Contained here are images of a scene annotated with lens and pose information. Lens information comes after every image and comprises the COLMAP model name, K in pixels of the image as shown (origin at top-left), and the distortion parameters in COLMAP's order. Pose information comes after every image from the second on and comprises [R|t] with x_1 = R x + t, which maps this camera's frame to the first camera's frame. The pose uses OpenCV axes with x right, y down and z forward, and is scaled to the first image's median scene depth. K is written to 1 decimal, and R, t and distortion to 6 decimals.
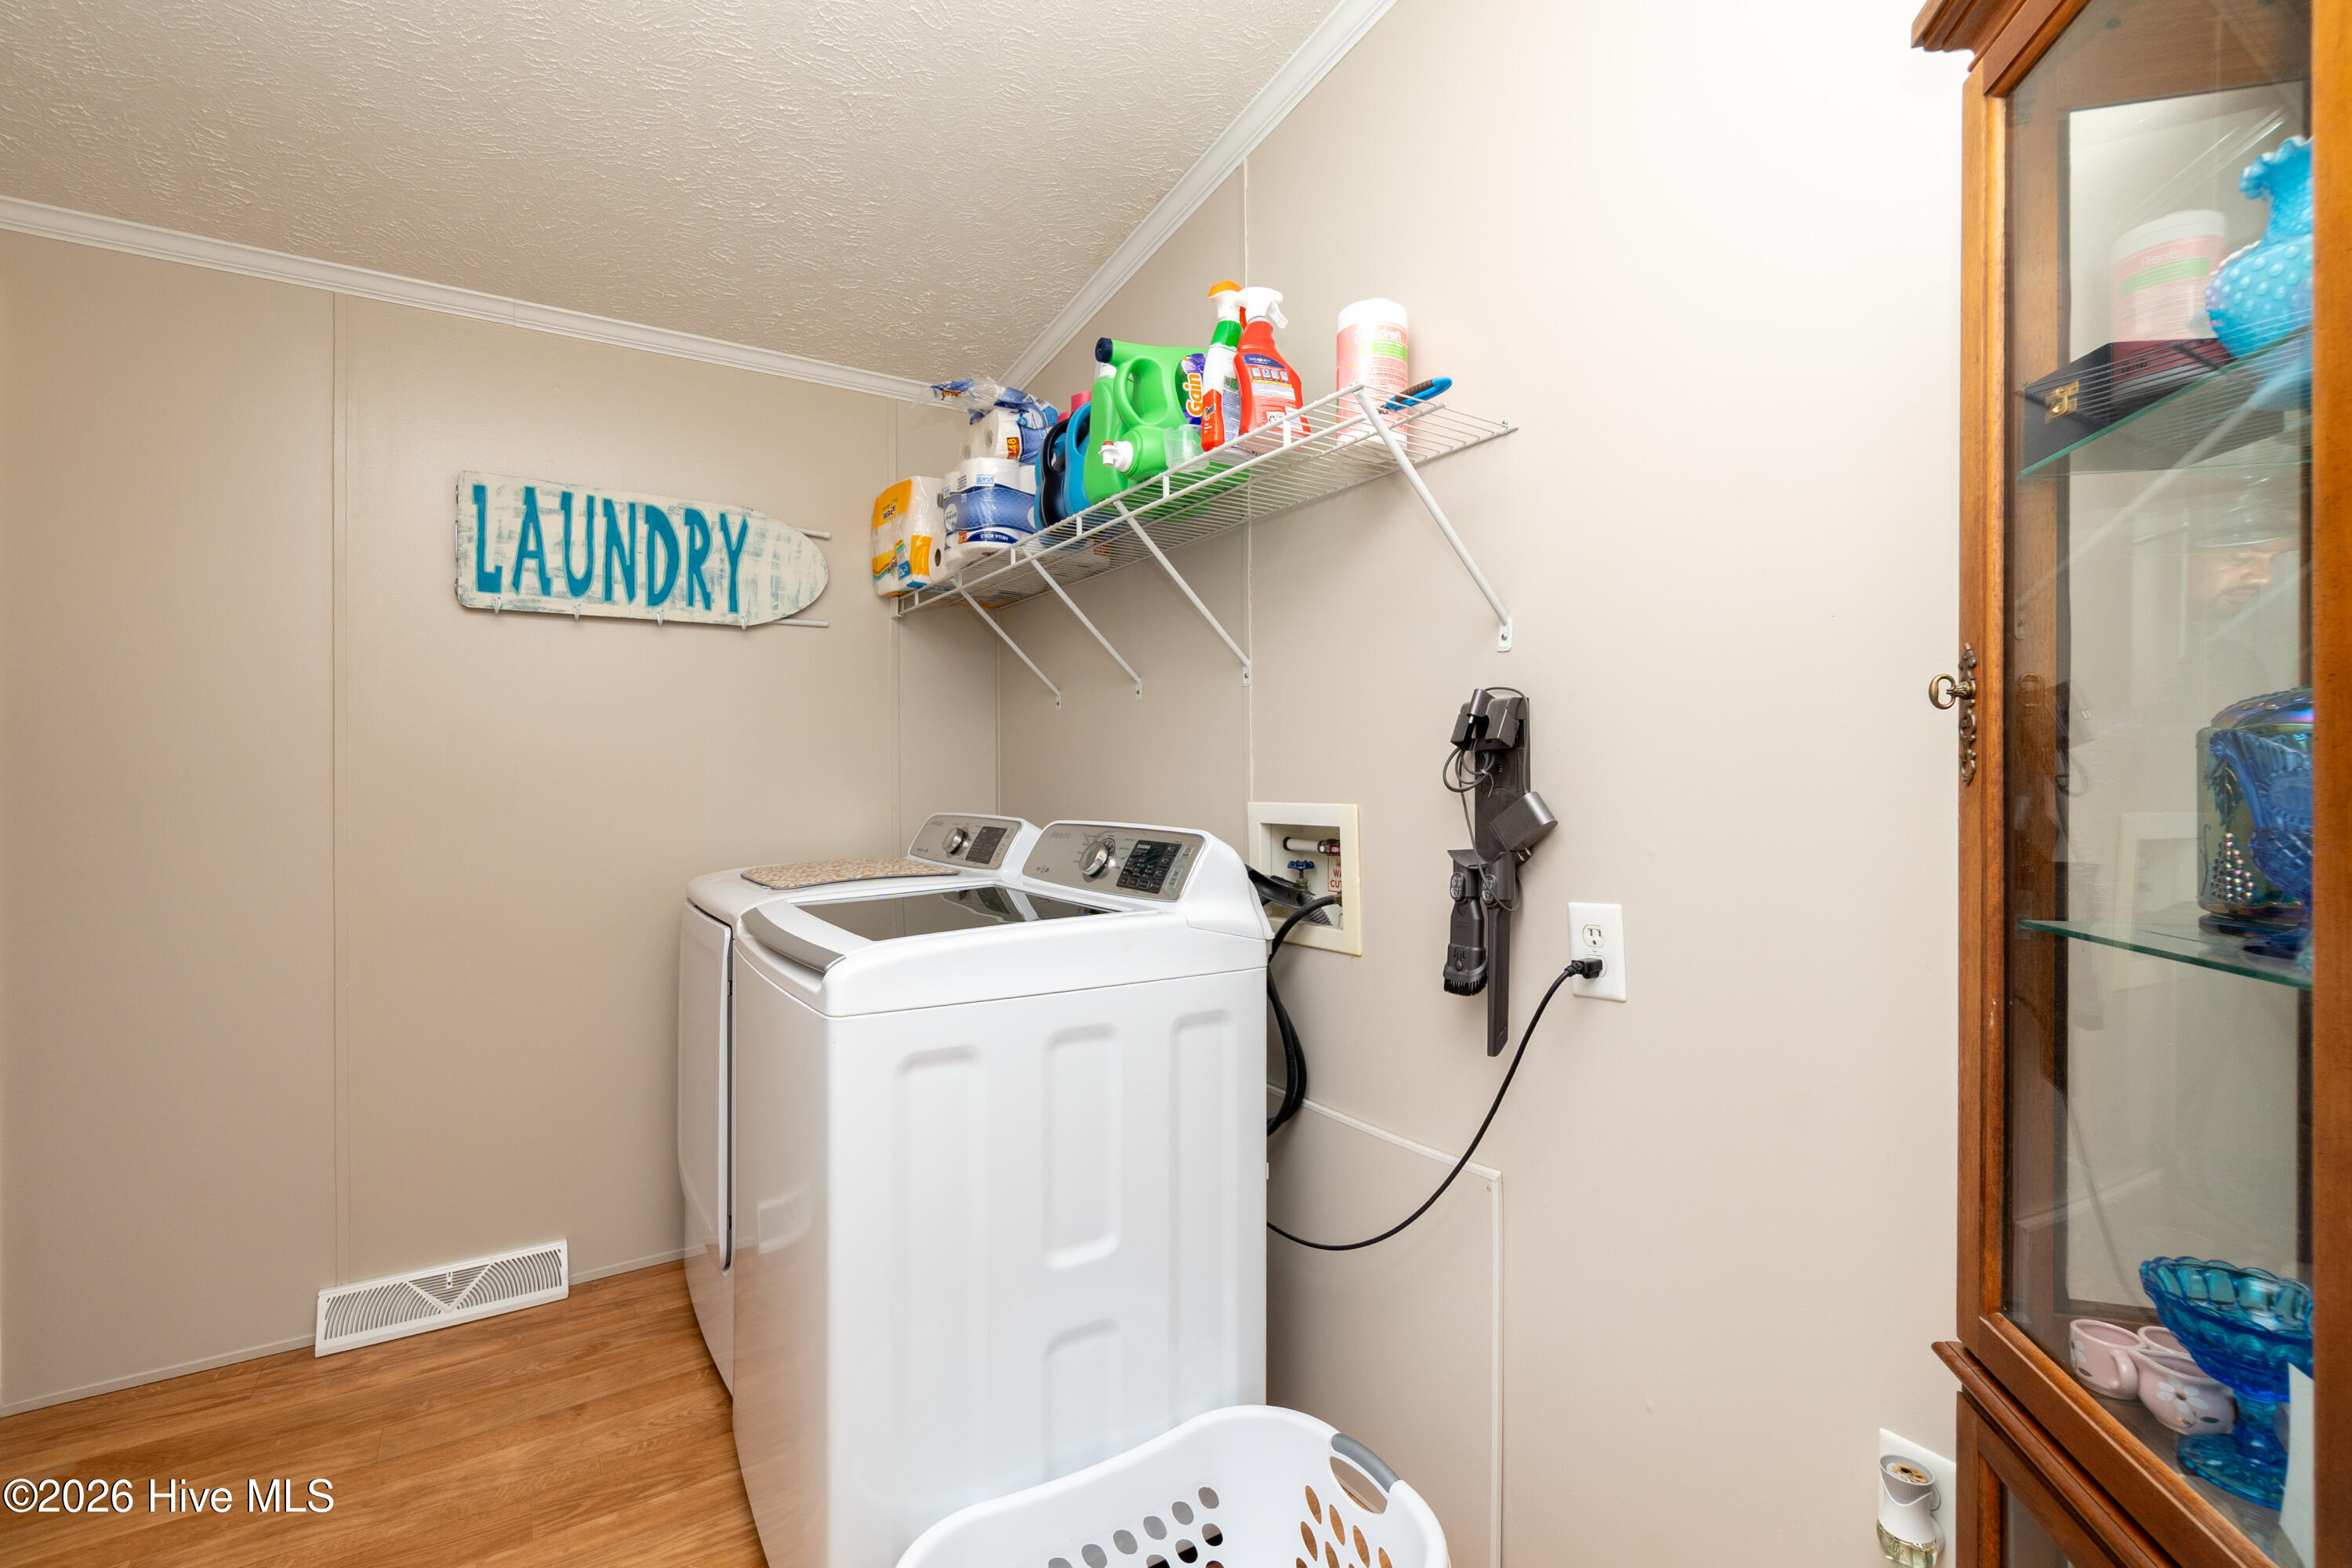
lens RADIAL K [[1011.6, 0, 1161.0], [0, 1011.6, 774.6], [0, 0, 1]] dist [-0.006249, -0.000088]
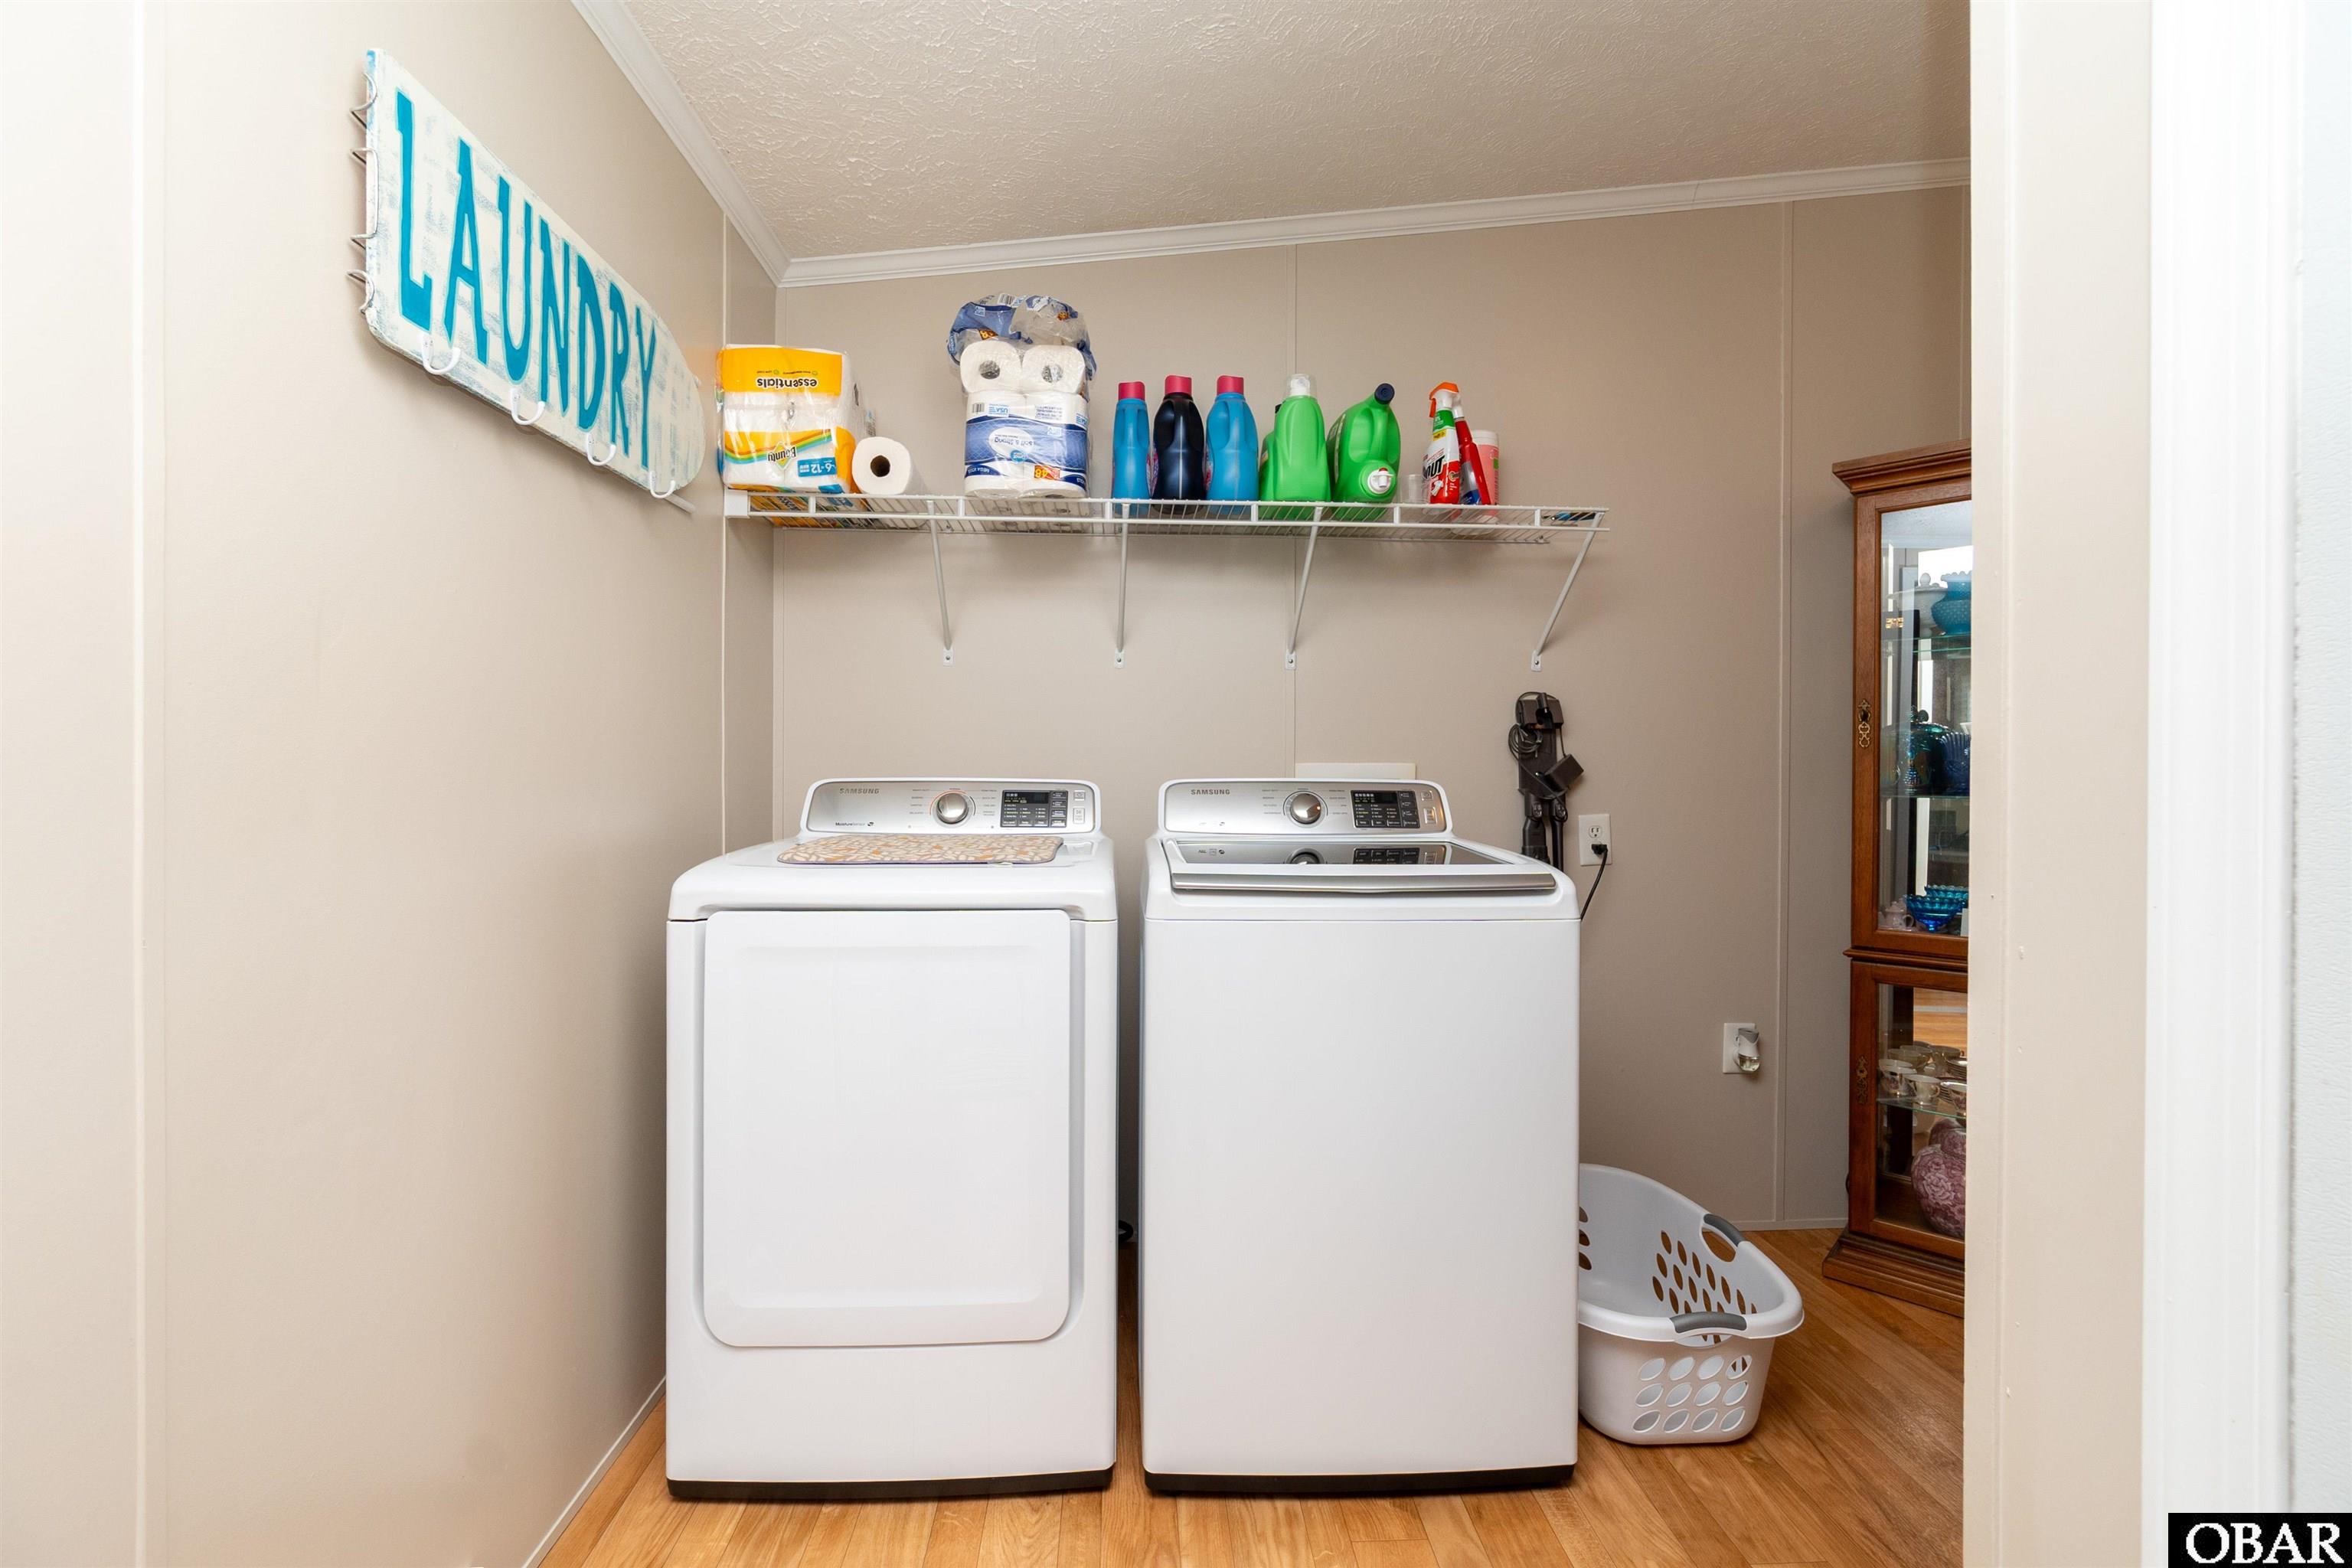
lens RADIAL K [[1011.6, 0, 1161.0], [0, 1011.6, 774.6], [0, 0, 1]] dist [-0.006249, -0.000088]
pose [[0.495154, 0.001941, 0.868803, -0.879858], [-0.009127, 0.999954, 0.002968, 0.031824], [-0.868757, -0.009399, 0.495149, 0.427473]]
